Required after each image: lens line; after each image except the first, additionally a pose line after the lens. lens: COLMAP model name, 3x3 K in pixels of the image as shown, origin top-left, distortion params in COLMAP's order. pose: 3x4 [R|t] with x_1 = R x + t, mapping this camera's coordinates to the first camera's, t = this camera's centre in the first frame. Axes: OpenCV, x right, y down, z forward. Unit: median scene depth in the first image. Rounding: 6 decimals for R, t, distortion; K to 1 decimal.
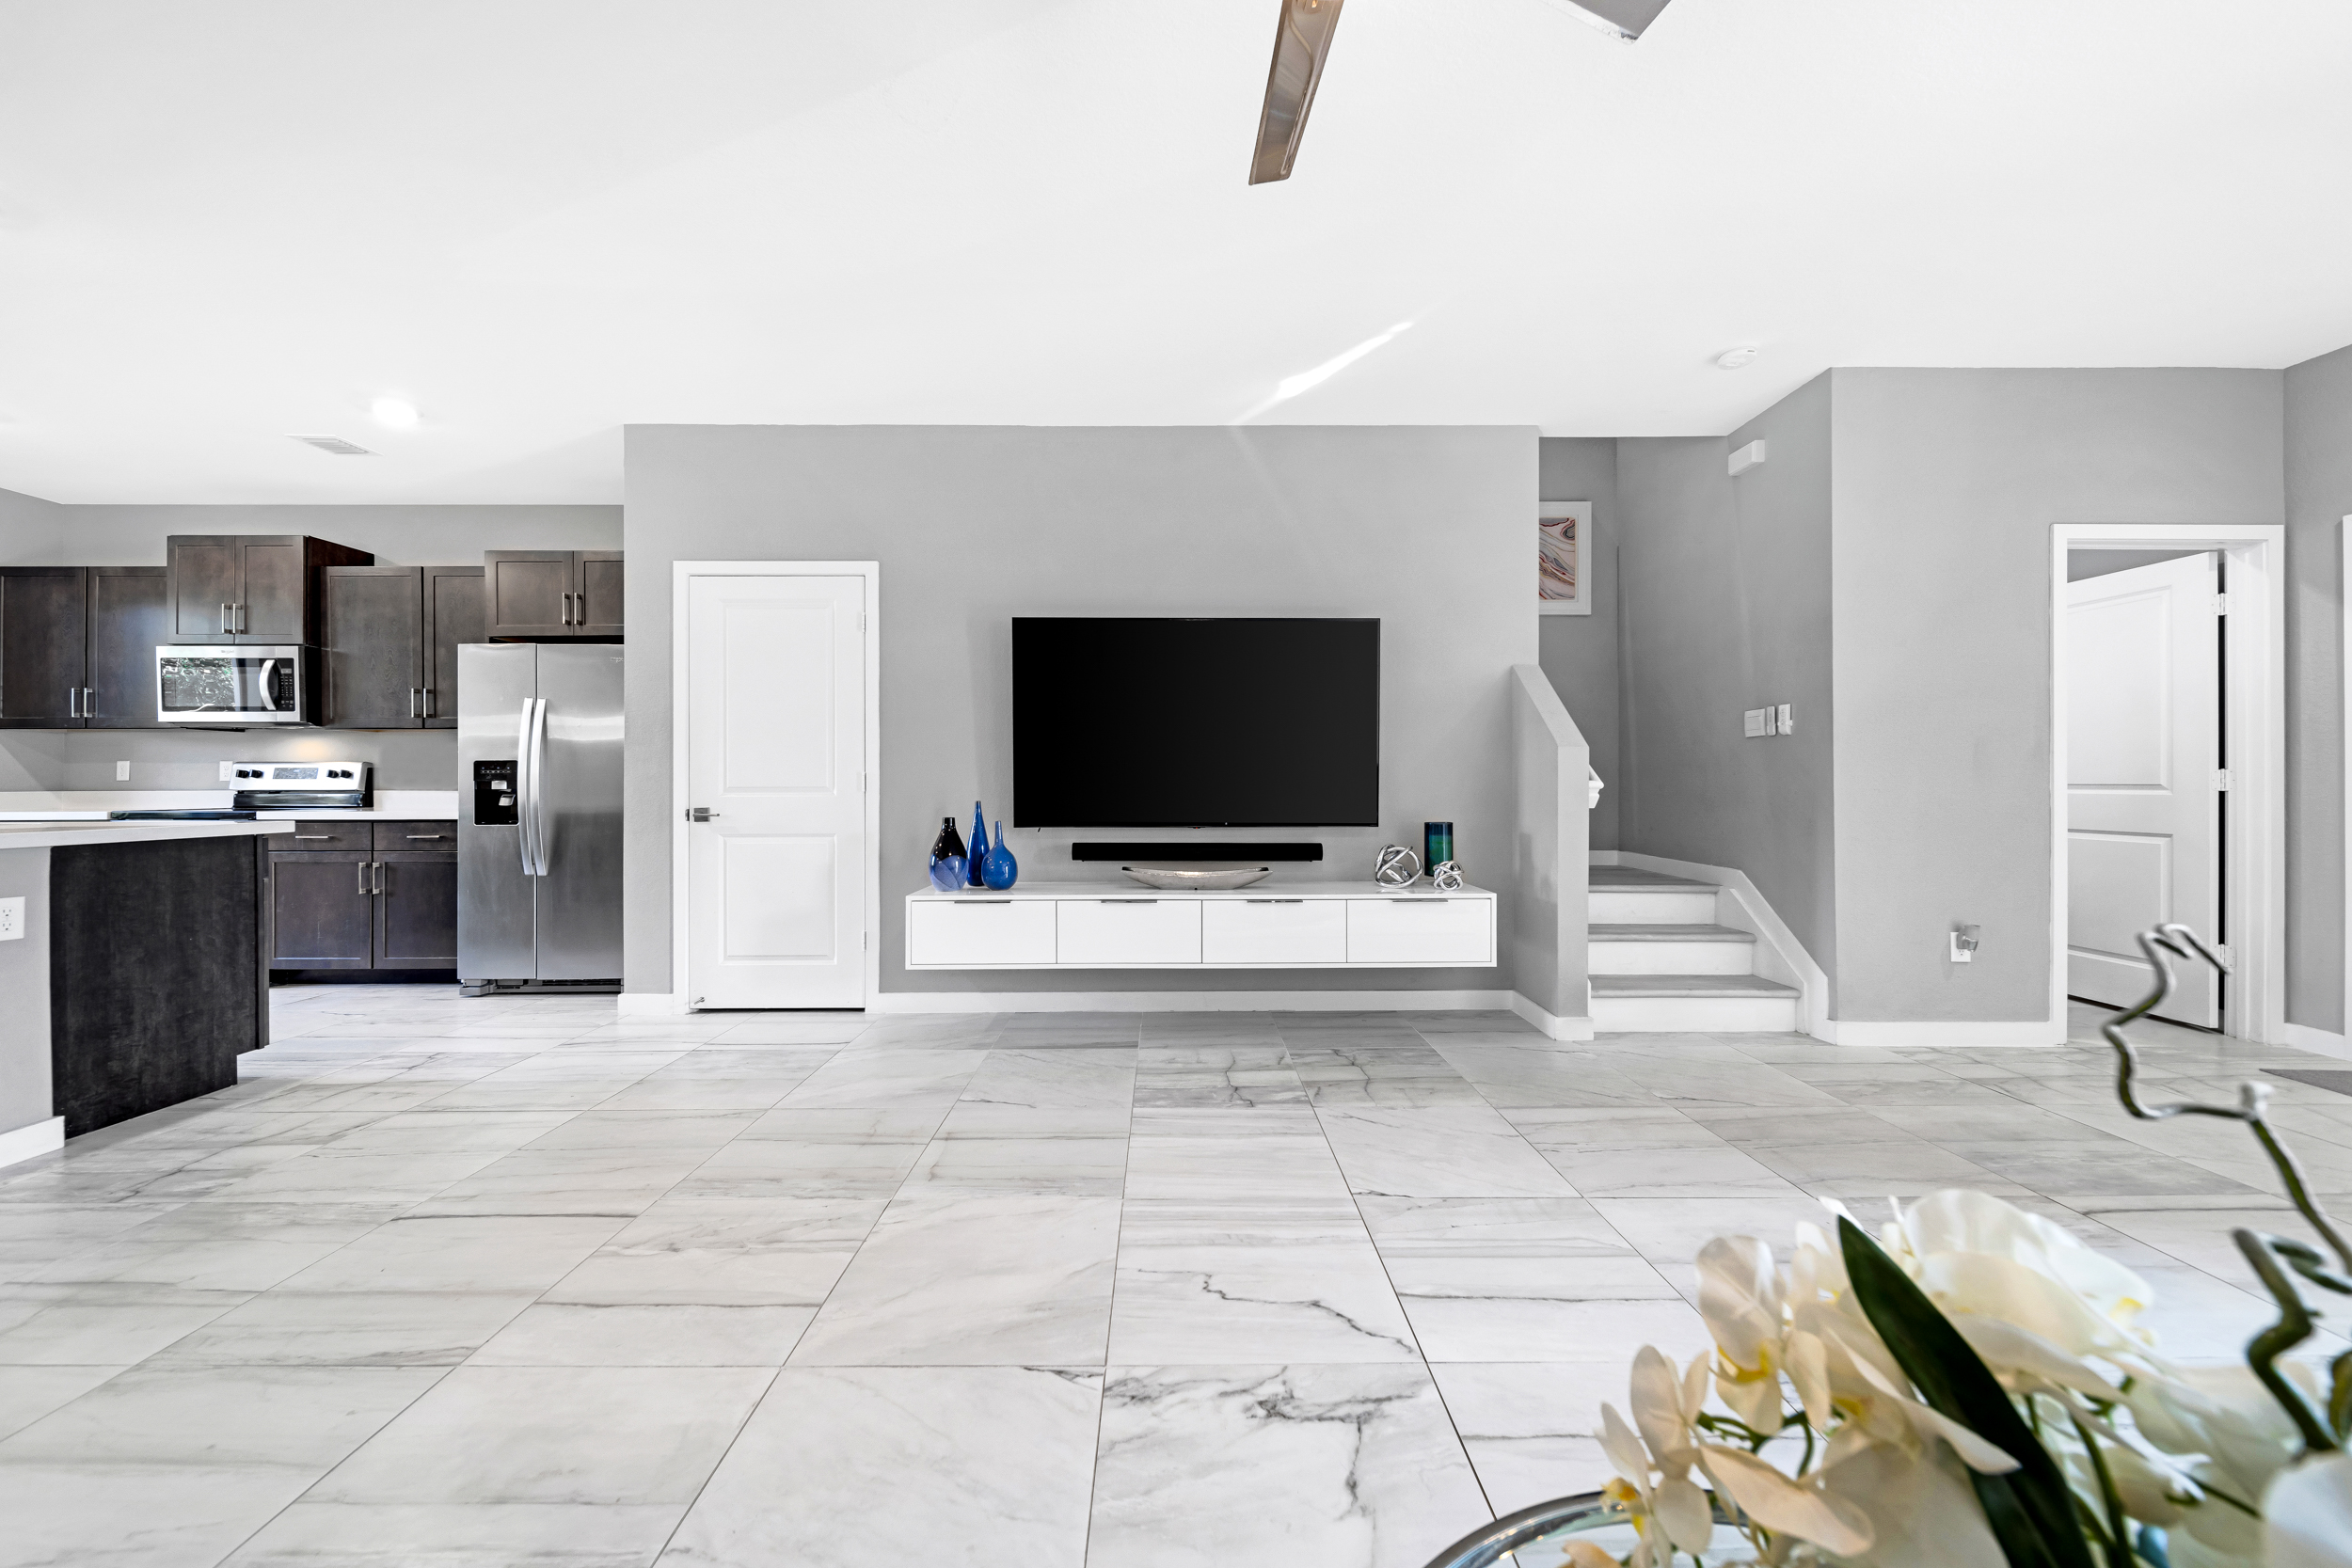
lens RADIAL K [[814.8, 0, 1167.4], [0, 814.8, 782.6], [0, 0, 1]] dist [0.007999, -0.003262]
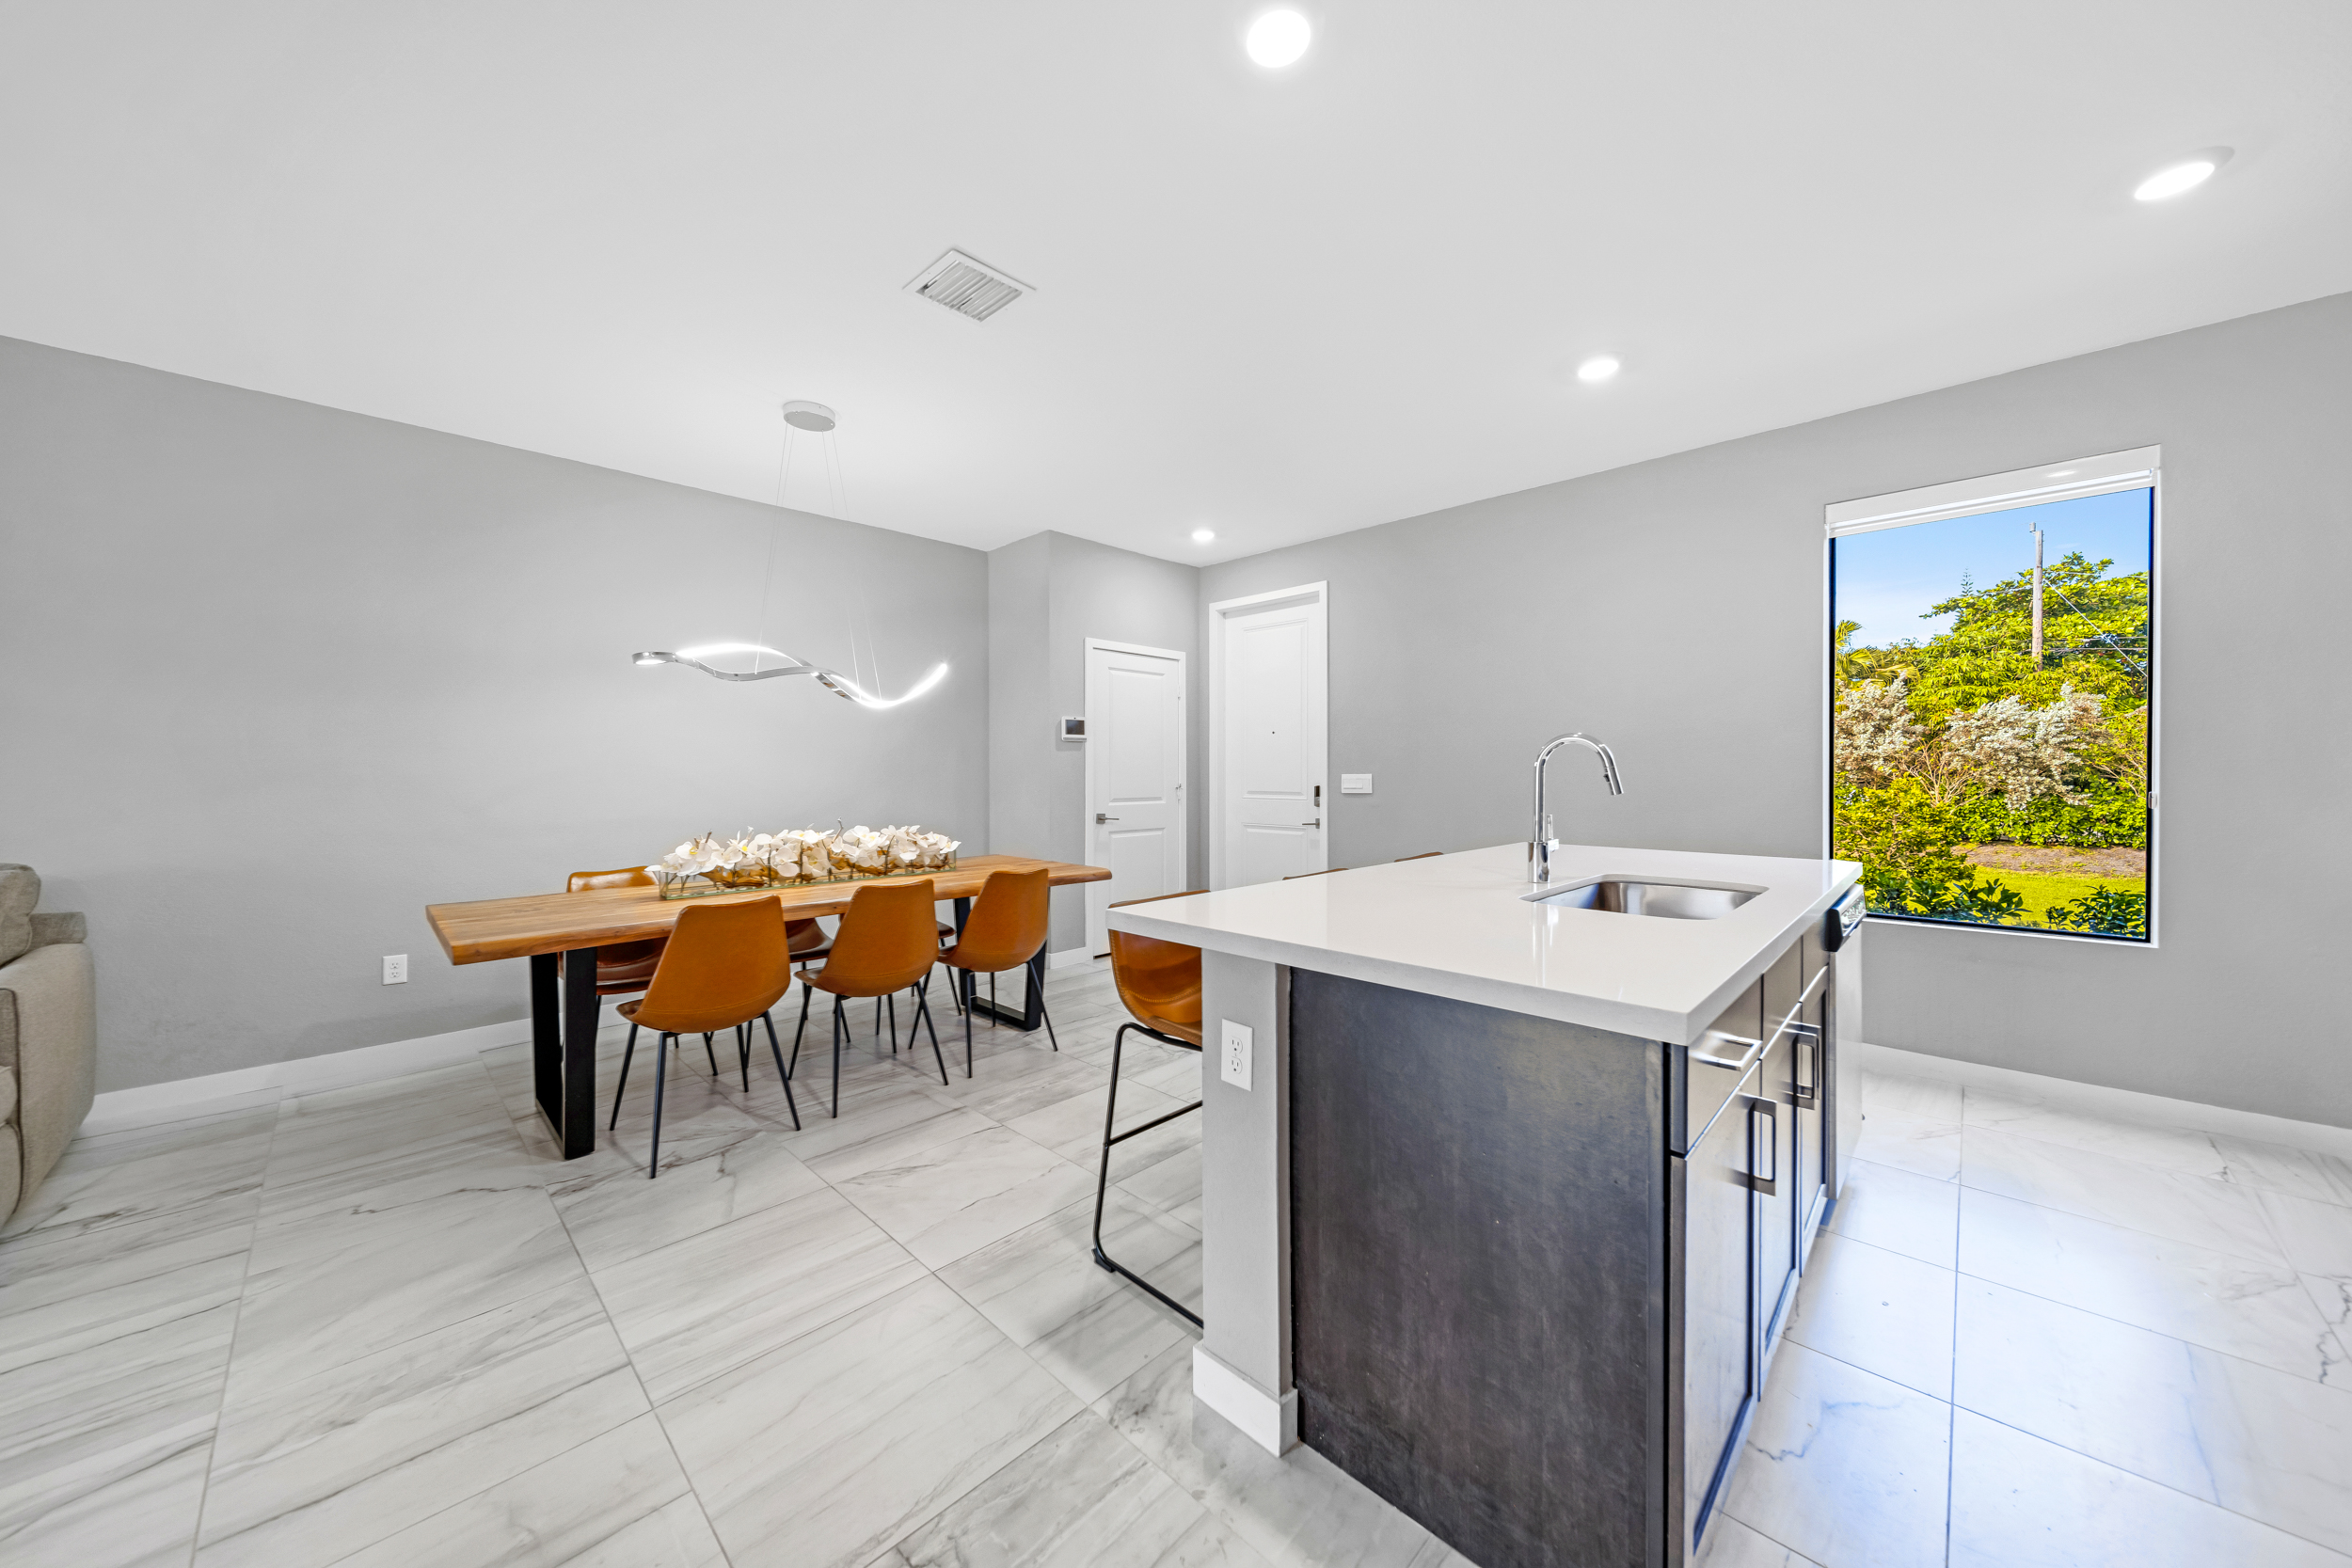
lens RADIAL K [[814.8, 0, 1161.0], [0, 814.8, 777.6], [0, 0, 1]] dist [0.007999, -0.003262]
pose [[-0.709915, 0.008894, -0.704231, -0.547453], [0.002927, 0.999949, 0.009678, -0.041453], [0.704281, 0.004809, -0.709905, 0.866545]]
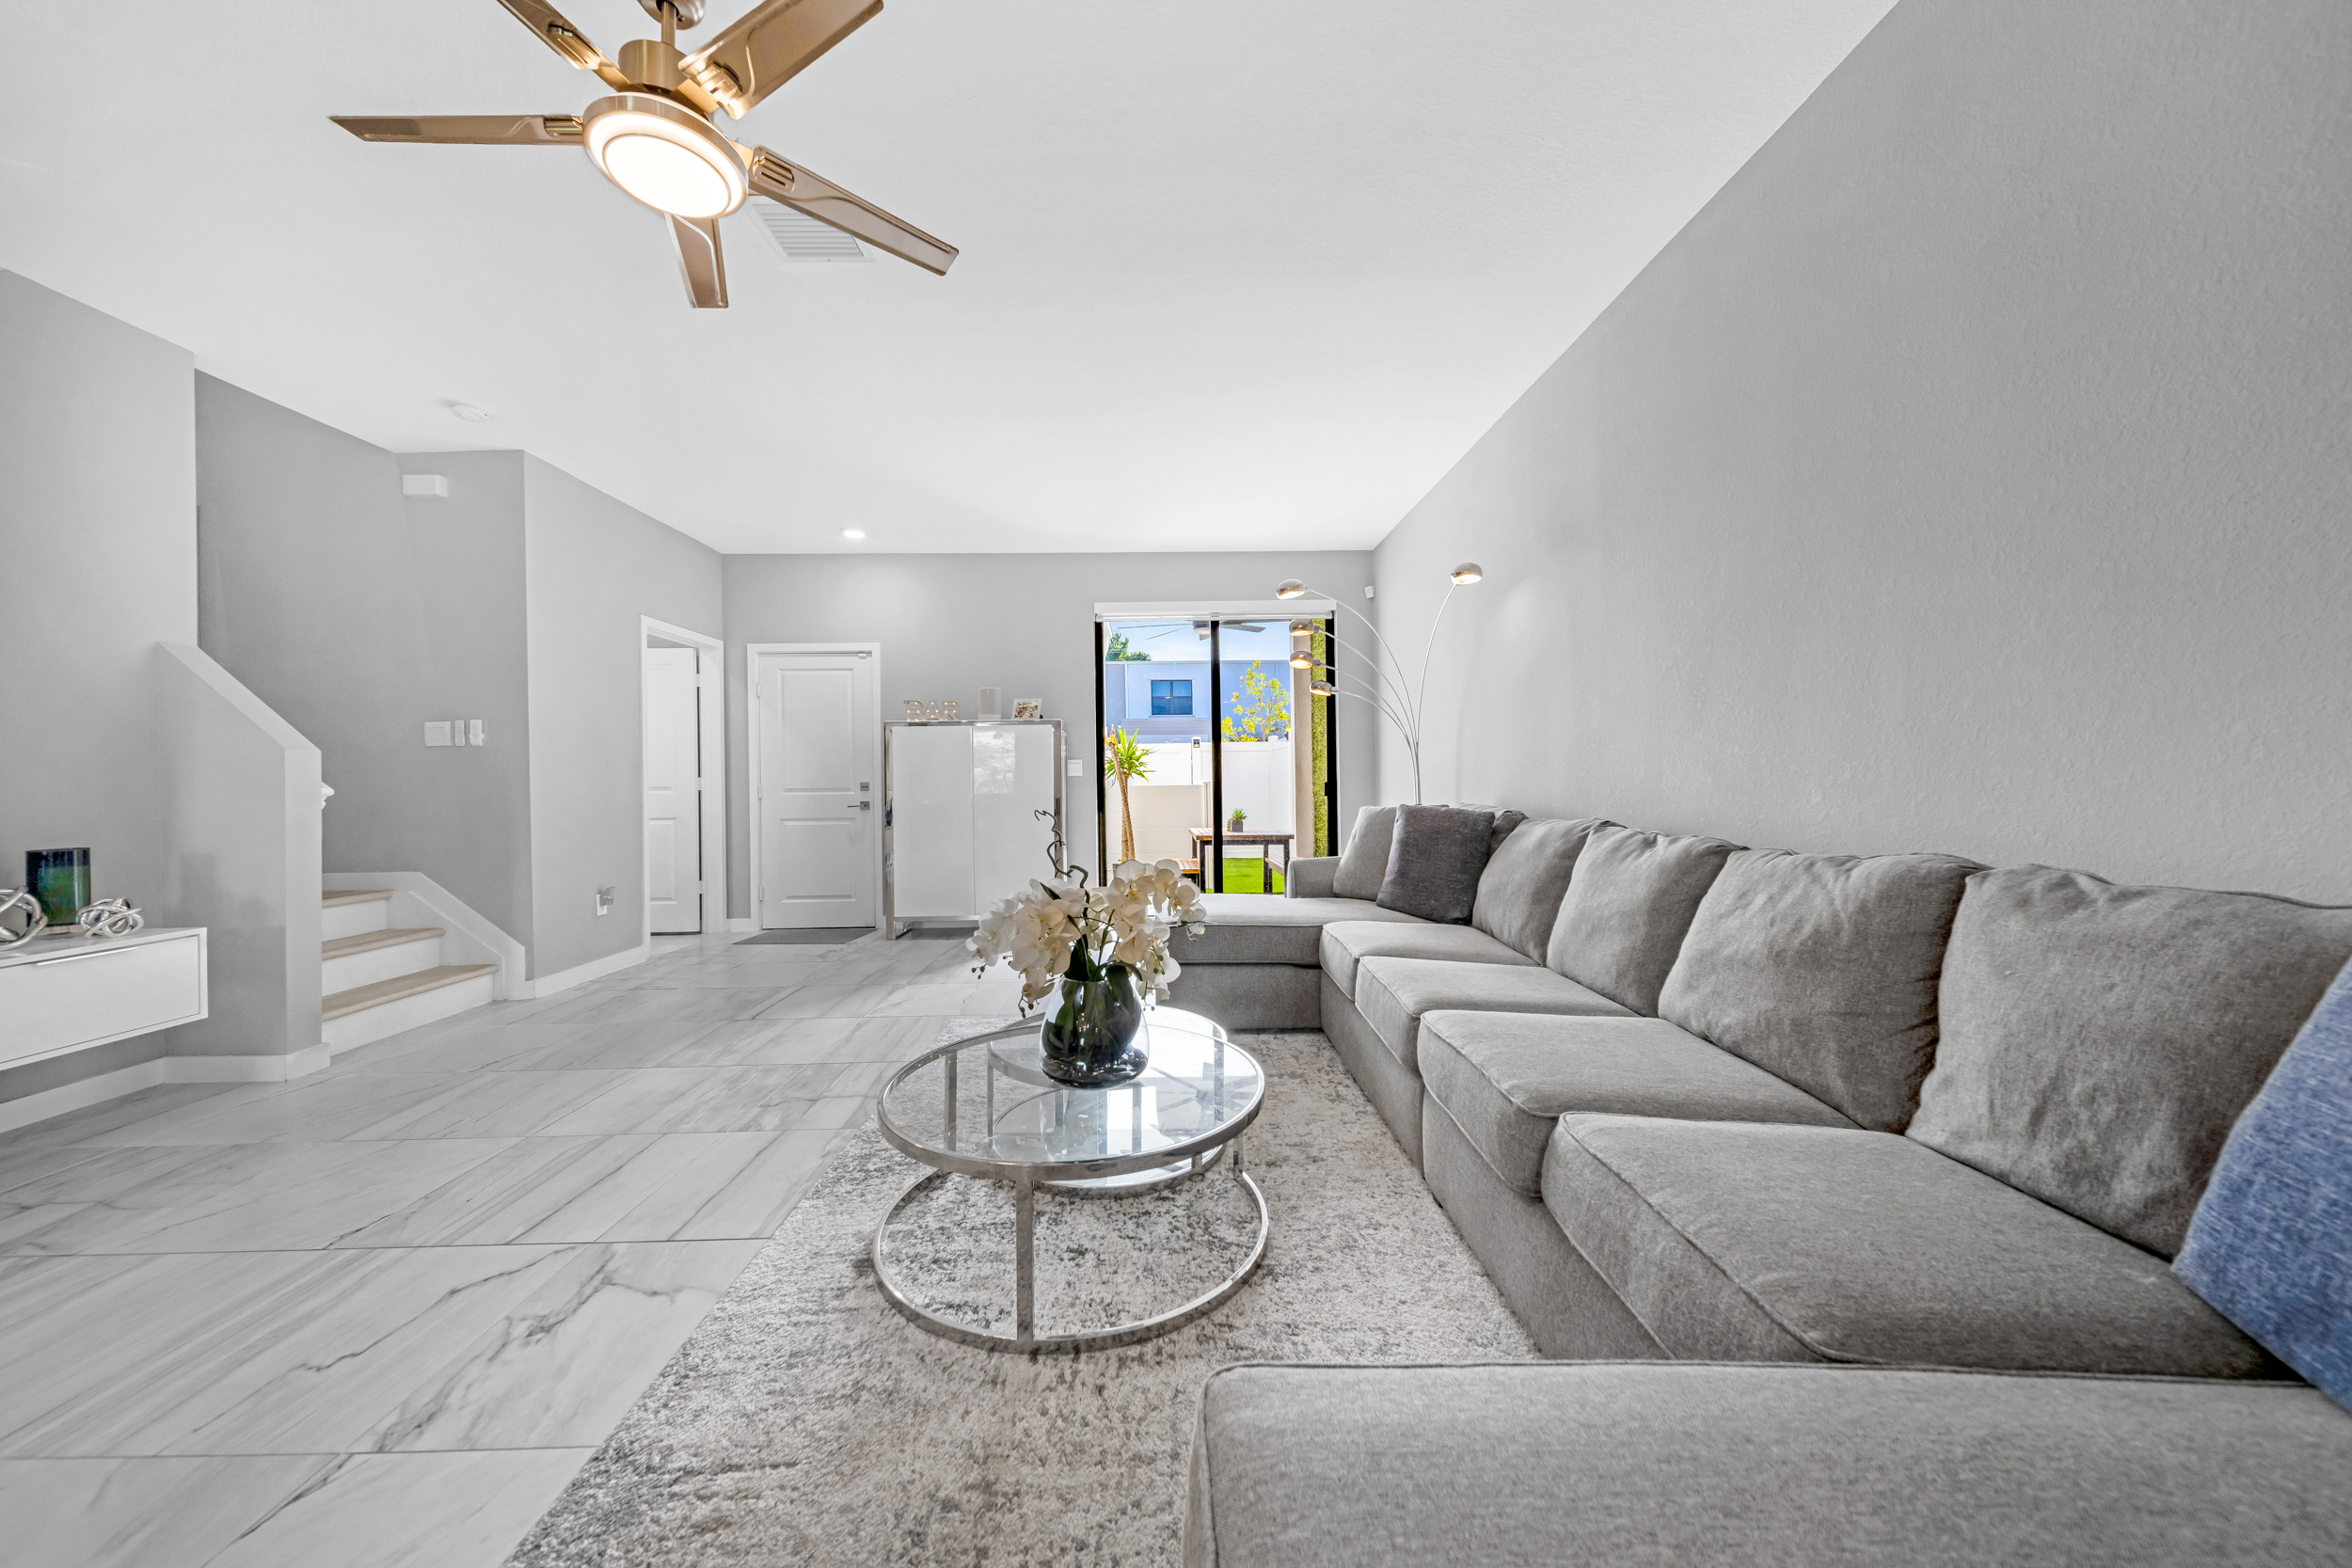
lens RADIAL K [[814.8, 0, 1175.8], [0, 814.8, 779.5], [0, 0, 1]] dist [0.007999, -0.003262]
pose [[-0.021927, 0.000148, 0.999760, -0.384688], [0.015582, 0.999879, 0.000194, 0.003163], [-0.999638, 0.015583, -0.021927, 0.046177]]
